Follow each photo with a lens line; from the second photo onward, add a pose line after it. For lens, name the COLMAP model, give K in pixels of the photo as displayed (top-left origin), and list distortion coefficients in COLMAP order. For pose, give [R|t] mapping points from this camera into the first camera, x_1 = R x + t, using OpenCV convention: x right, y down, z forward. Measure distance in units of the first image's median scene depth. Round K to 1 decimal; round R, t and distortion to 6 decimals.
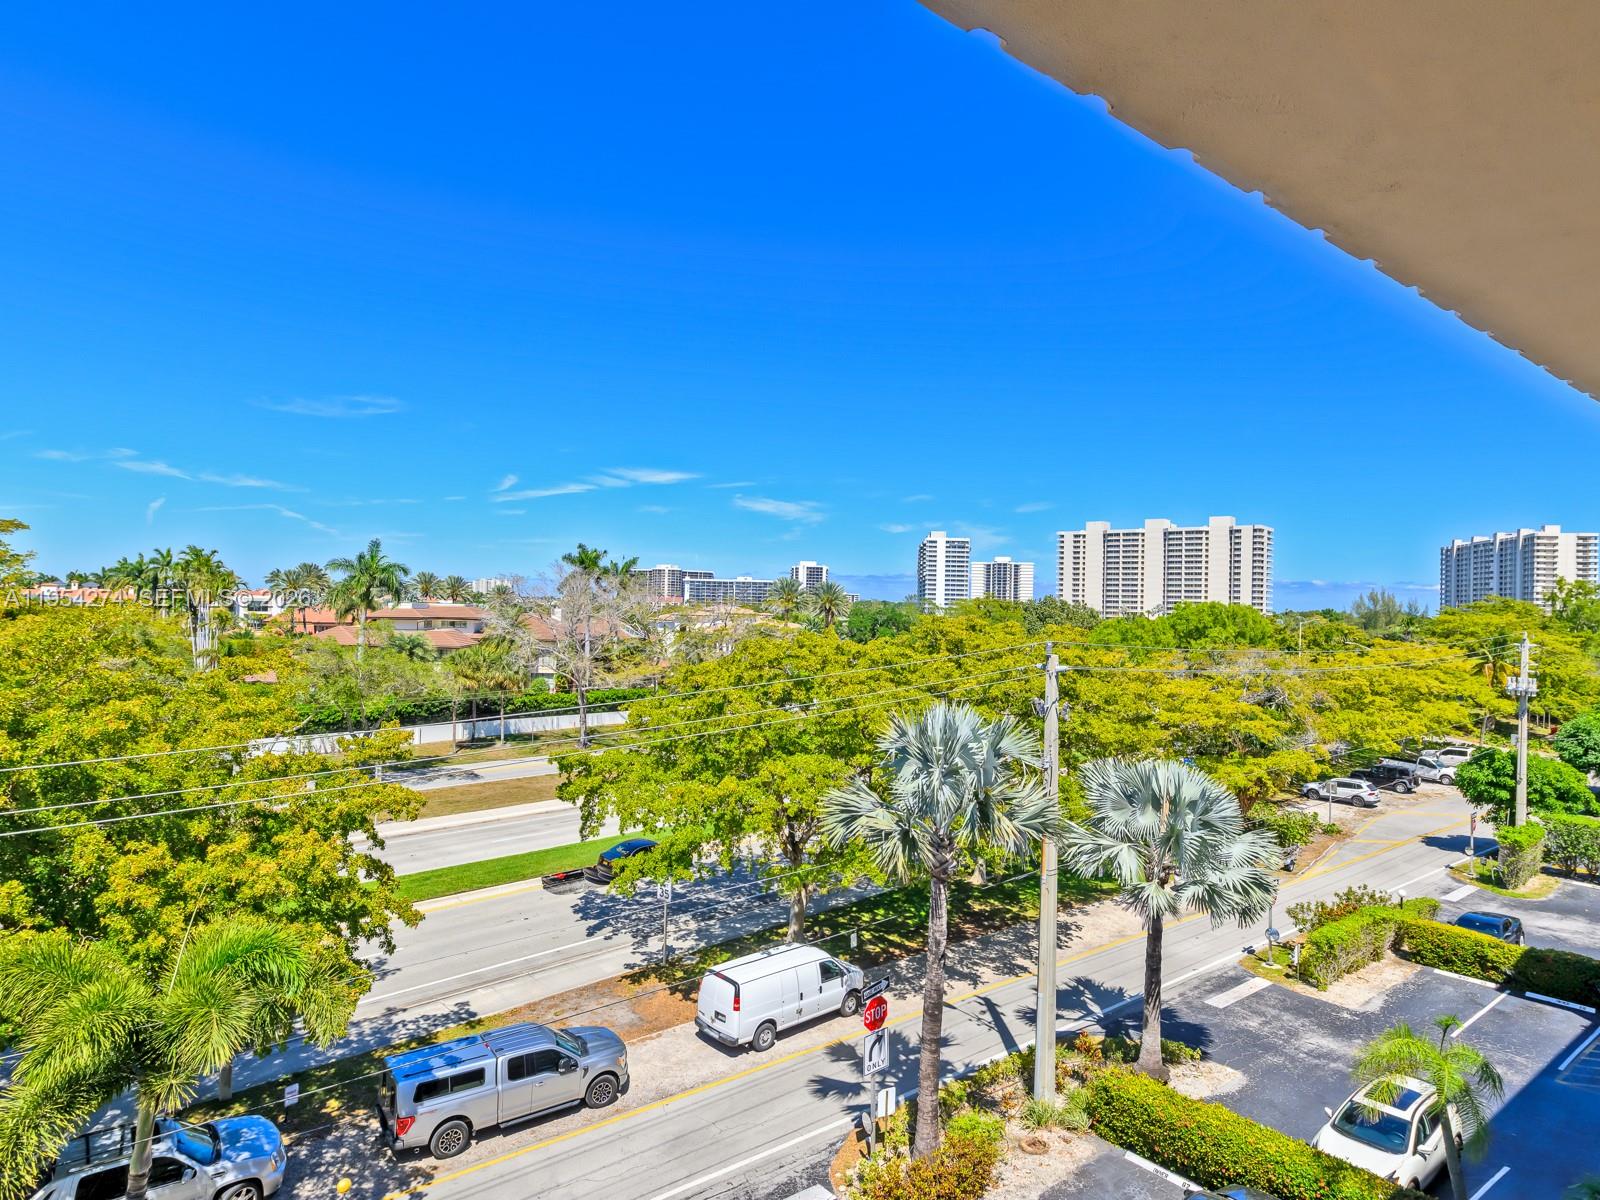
lens RADIAL K [[945.9, 0, 800.9], [0, 945.9, 582.9], [0, 0, 1]] dist [-0.002020, 0.000546]
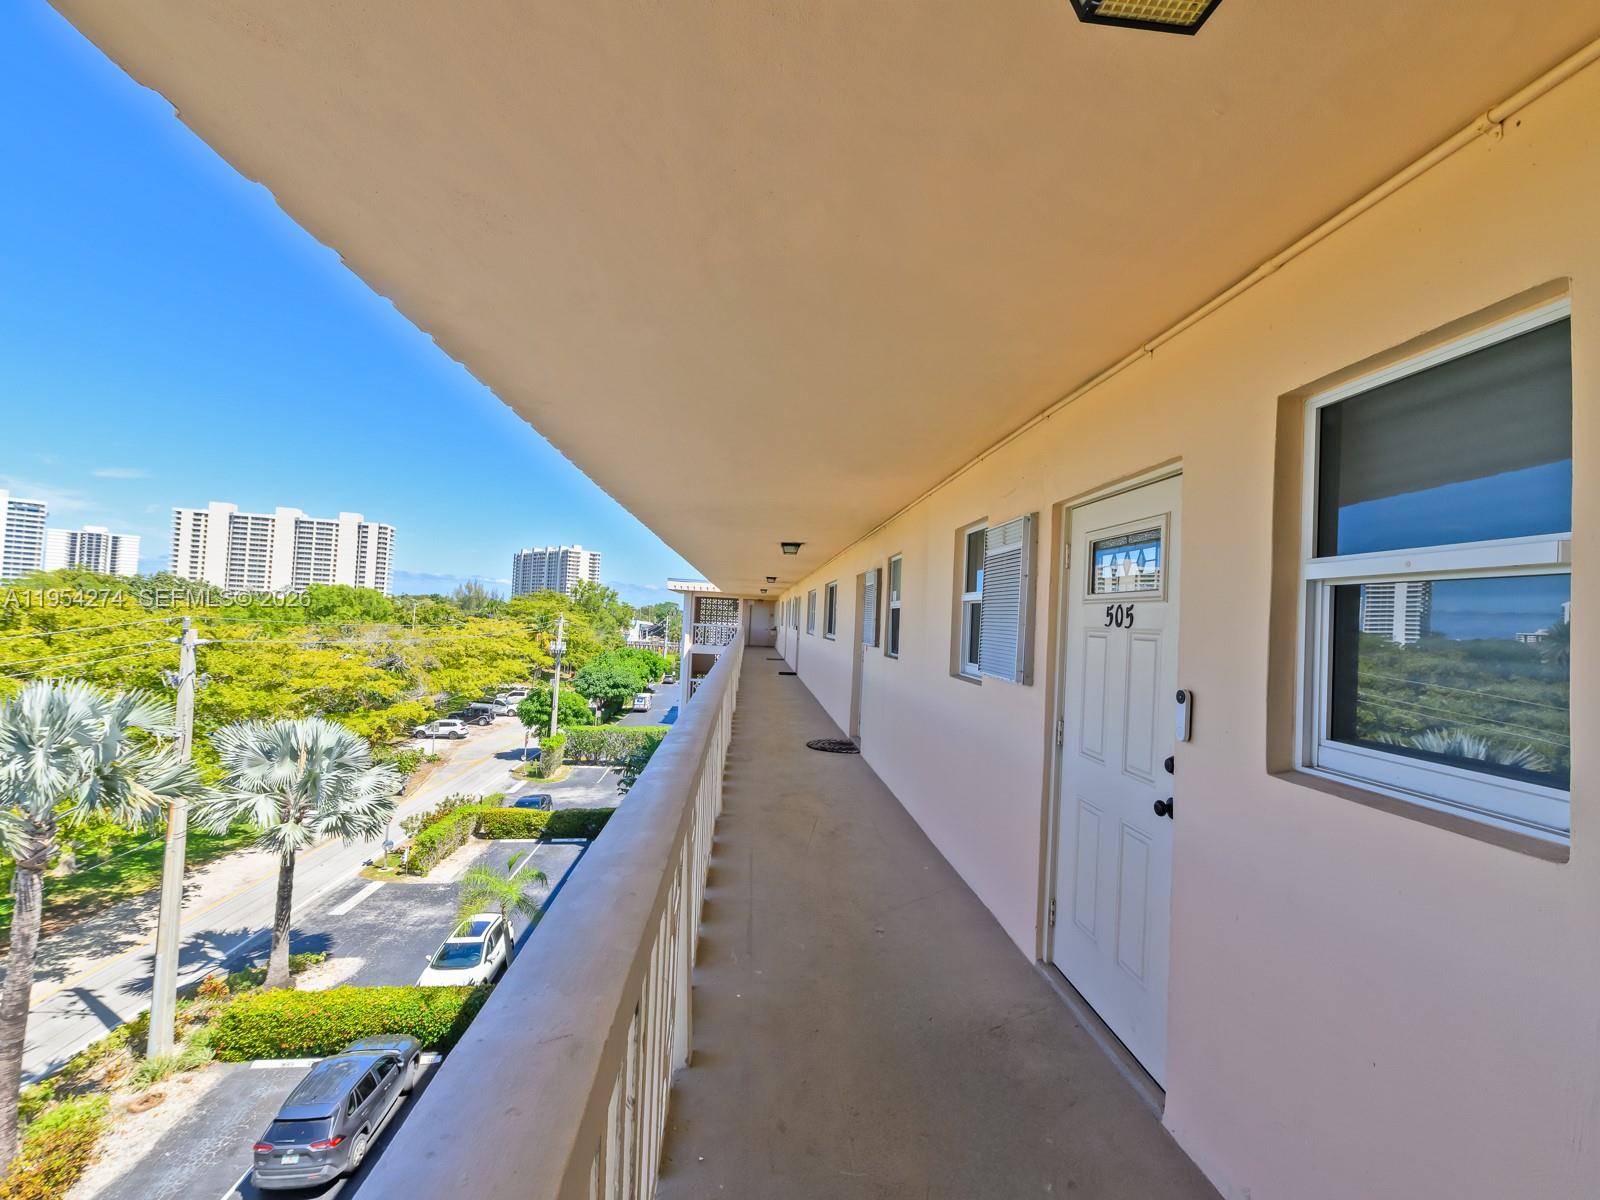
lens RADIAL K [[887.7, 0, 805.2], [0, 887.7, 626.6], [0, 0, 1]] dist [-0.001600, -0.000121]
pose [[0.592068, 0.000484, 0.805888, -0.133246], [-0.055199, 0.997676, 0.039954, -0.004517], [-0.803995, -0.068139, 0.590719, -0.144955]]
